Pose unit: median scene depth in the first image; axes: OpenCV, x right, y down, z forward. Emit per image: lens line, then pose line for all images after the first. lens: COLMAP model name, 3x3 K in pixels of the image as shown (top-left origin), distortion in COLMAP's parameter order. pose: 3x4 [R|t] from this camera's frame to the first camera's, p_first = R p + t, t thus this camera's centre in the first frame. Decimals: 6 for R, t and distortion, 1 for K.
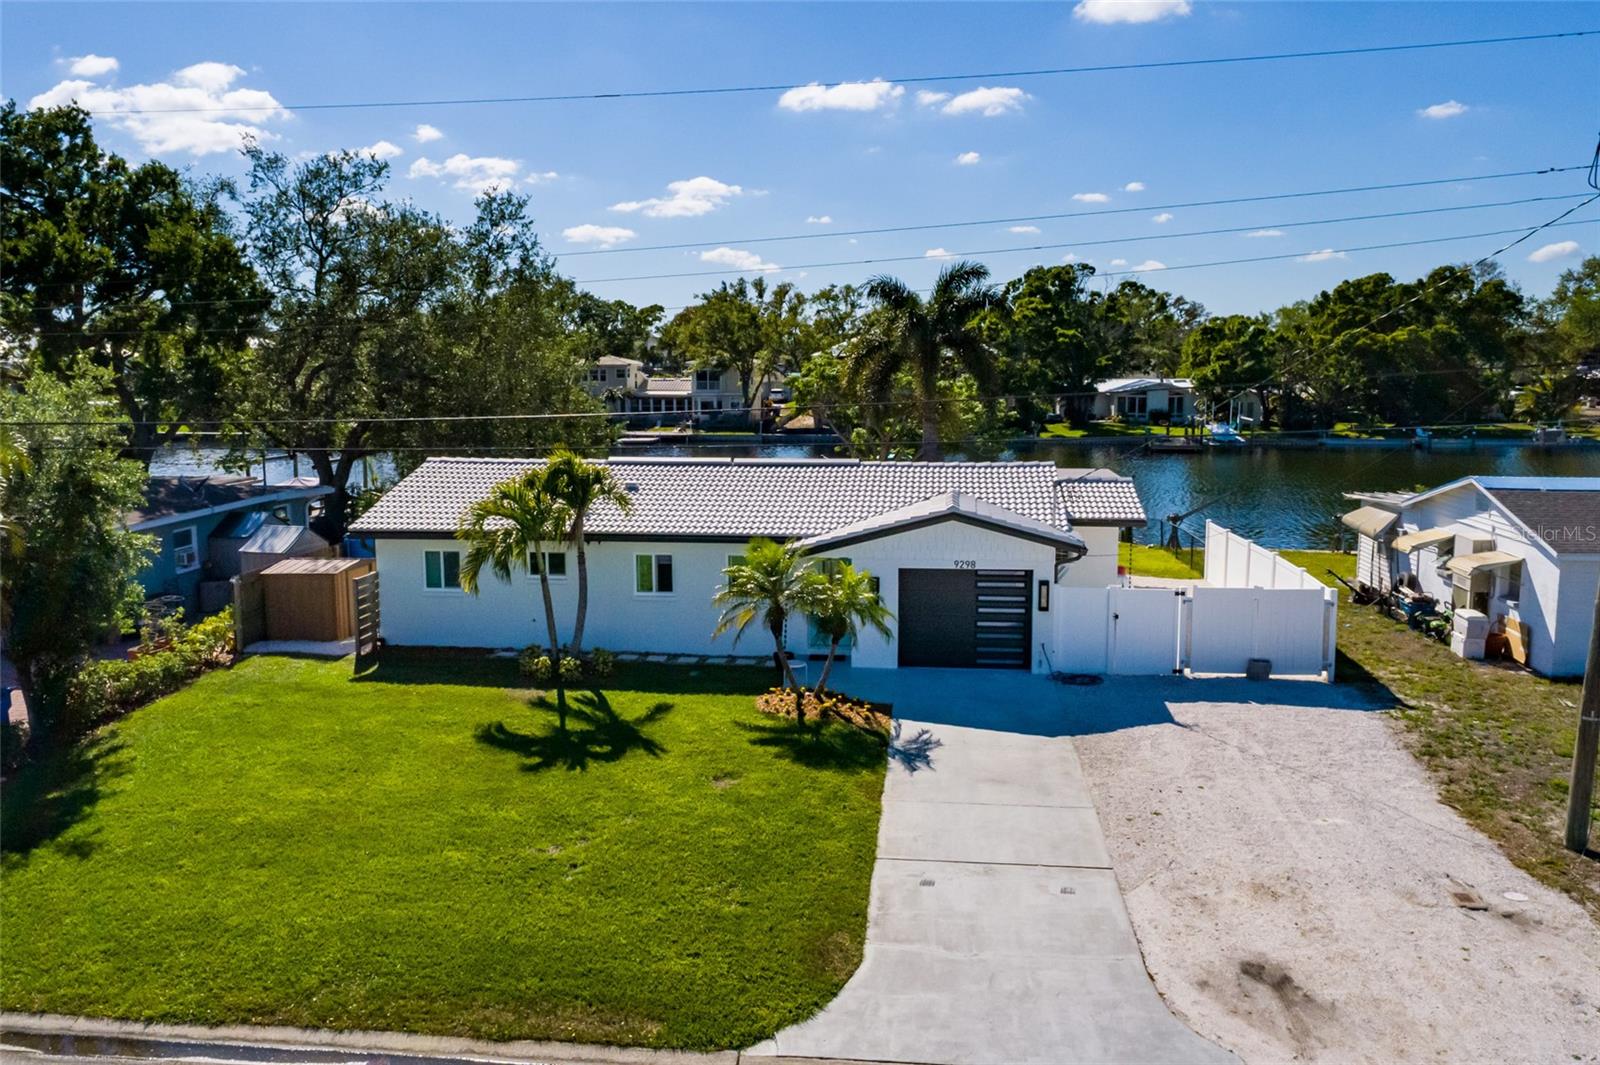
lens RADIAL K [[1169.4, 0, 800.0], [0, 1169.4, 532.5], [0, 0, 1]] dist [-0.002244, 0.009608]
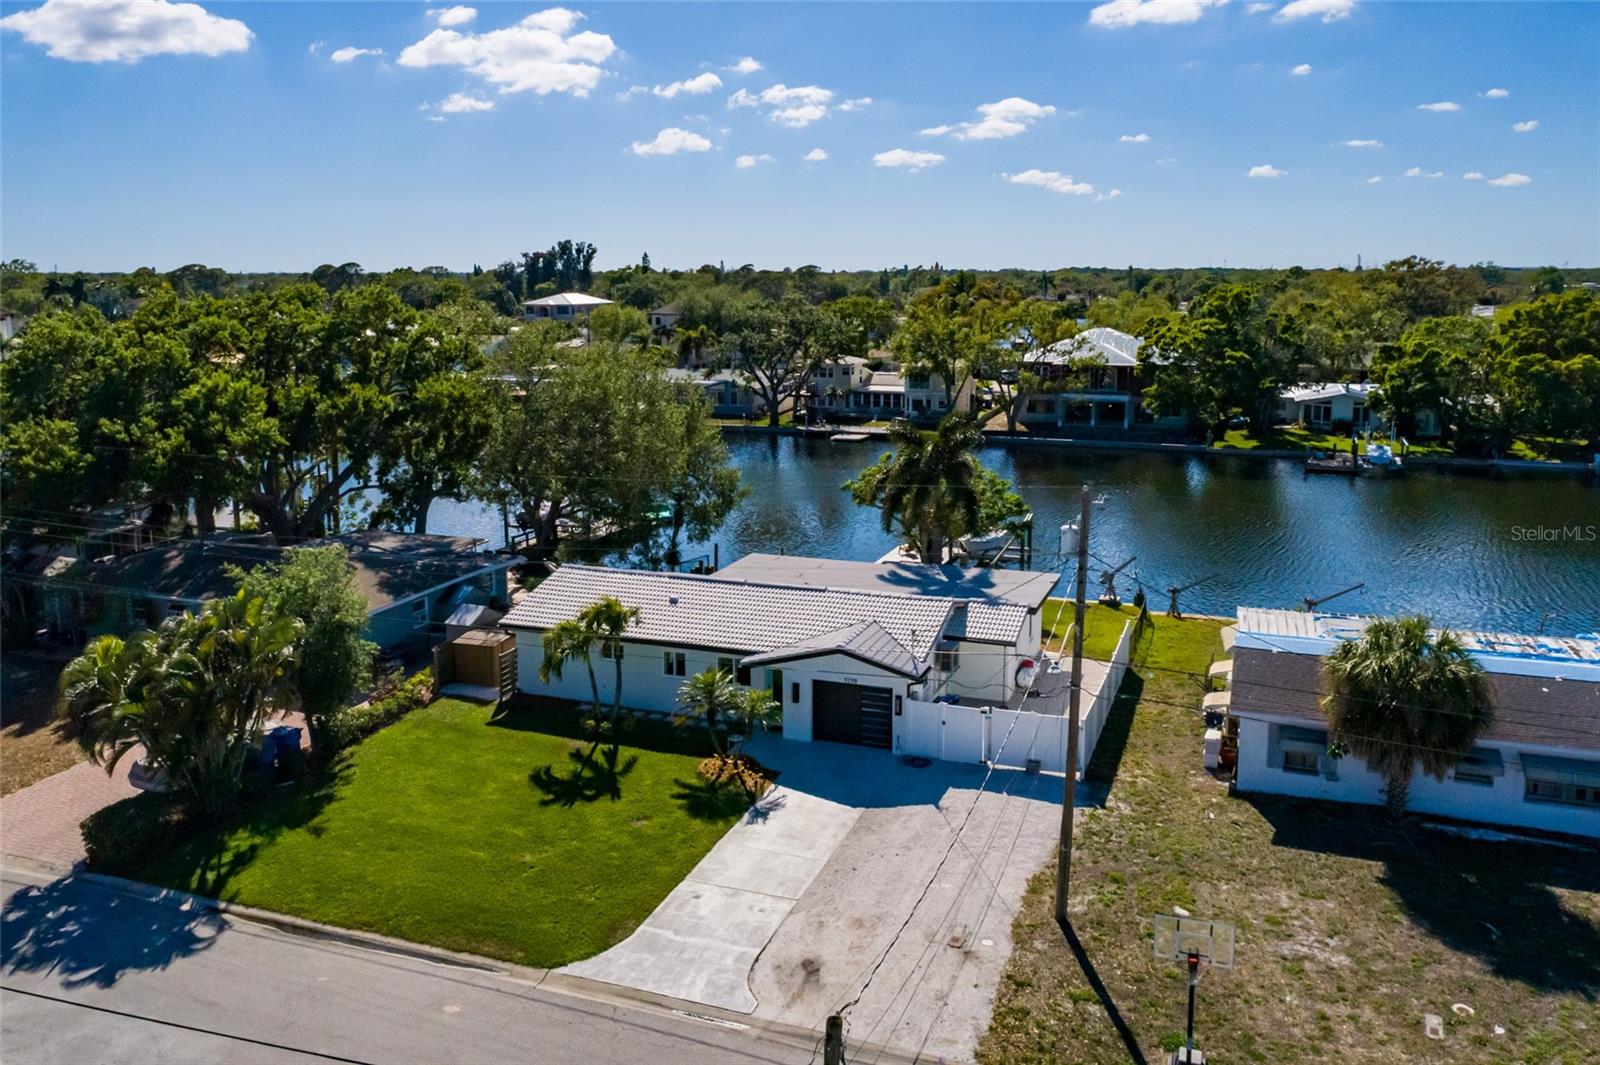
lens RADIAL K [[1169.4, 0, 800.0], [0, 1169.4, 532.5], [0, 0, 1]] dist [-0.002244, 0.009608]
pose [[0.966987, 0.035159, -0.252390, 0.457468], [-0.019844, 0.997818, 0.062970, -0.259565], [0.254053, -0.055883, 0.965575, -0.474784]]
